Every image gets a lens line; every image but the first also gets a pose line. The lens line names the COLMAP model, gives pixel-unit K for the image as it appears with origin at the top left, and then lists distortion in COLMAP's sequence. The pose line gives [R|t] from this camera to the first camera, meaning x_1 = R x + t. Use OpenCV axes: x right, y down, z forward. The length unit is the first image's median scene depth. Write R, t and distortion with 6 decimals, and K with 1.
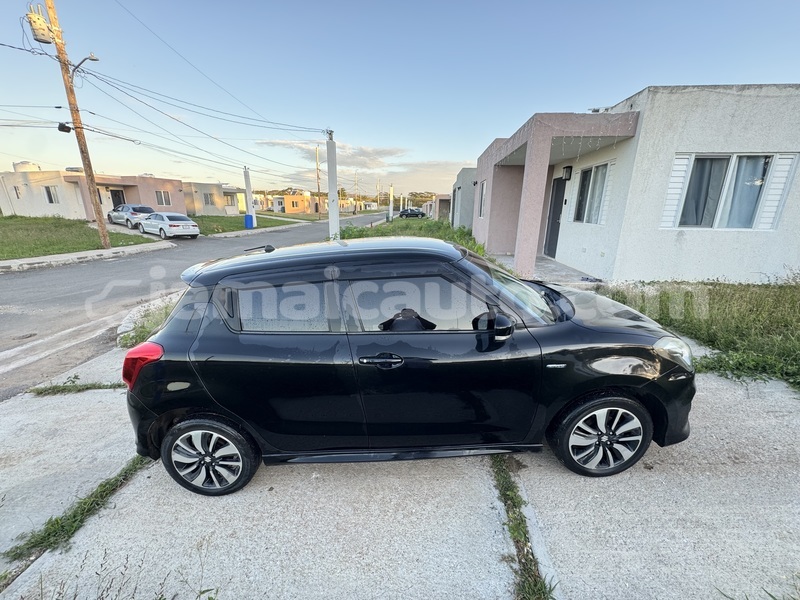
lens RADIAL K [[319.1, 0, 395.8], [0, 319.1, 299.4], [0, 0, 1]] dist [-0.000507, -0.000313]
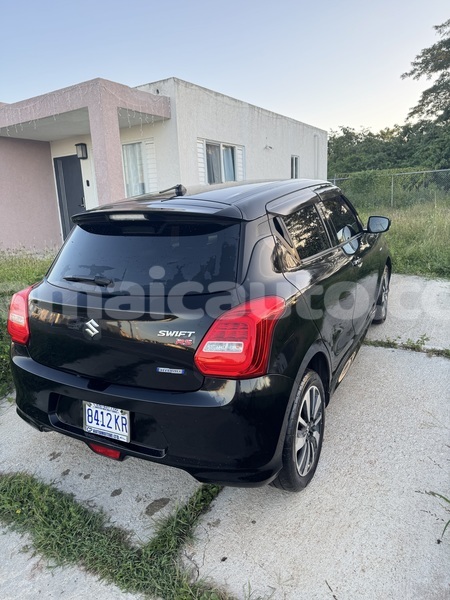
lens RADIAL K [[424.5, 0, 225.0], [0, 424.5, 300.0], [0, 0, 1]] dist [-0.001403, -0.005222]
pose [[0.464610, -0.219010, 0.858005, -0.617352], [0.285679, 0.954196, 0.088868, 0.018227], [-0.838167, 0.203825, 0.505896, 0.234197]]
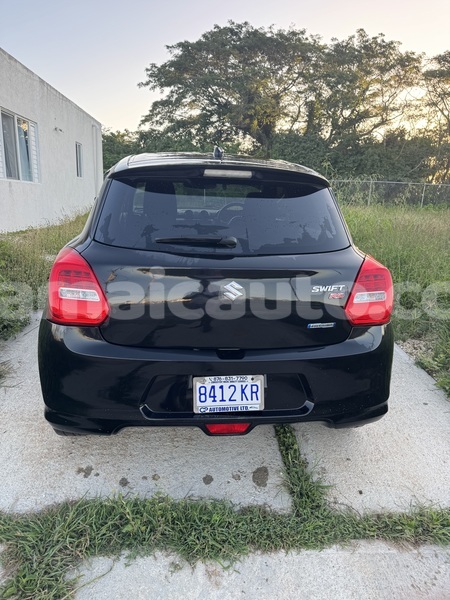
lens RADIAL K [[426.8, 0, 224.8], [0, 426.8, 294.0], [0, 0, 1]] dist [0.007937, -0.007417]
pose [[-0.120544, -0.217152, 0.968666, -0.687523], [0.239763, 0.940525, 0.240680, -0.039823], [-0.963319, 0.261263, -0.061310, 0.558563]]
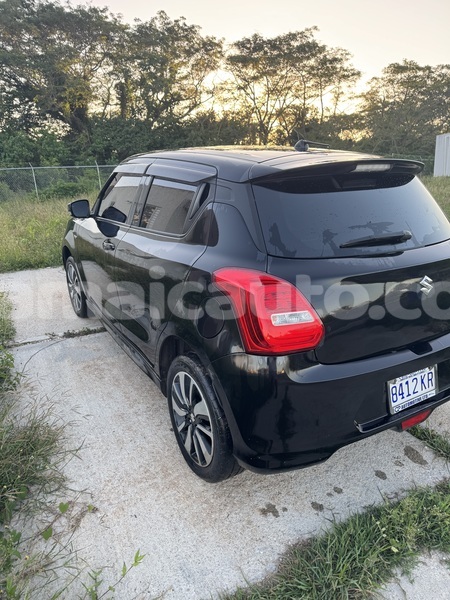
lens RADIAL K [[424.5, 0, 225.0], [0, 424.5, 300.0], [0, 0, 1]] dist [-0.001403, -0.005222]
pose [[-0.505900, -0.207545, 0.837252, -0.561540], [0.275807, 0.880750, 0.384981, -0.125015], [-0.817310, 0.425682, -0.388329, 0.801573]]
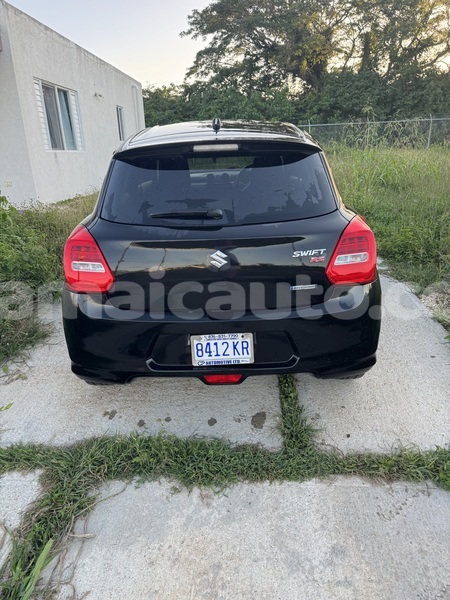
lens RADIAL K [[423.5, 0, 222.0], [0, 423.5, 295.4], [0, 0, 1]] dist [0.032016, -0.043991]
pose [[-0.000070, -0.319889, 0.947455, -0.725825], [0.306938, 0.901714, 0.304468, -0.043349], [-0.951730, 0.290831, 0.098123, 0.499385]]
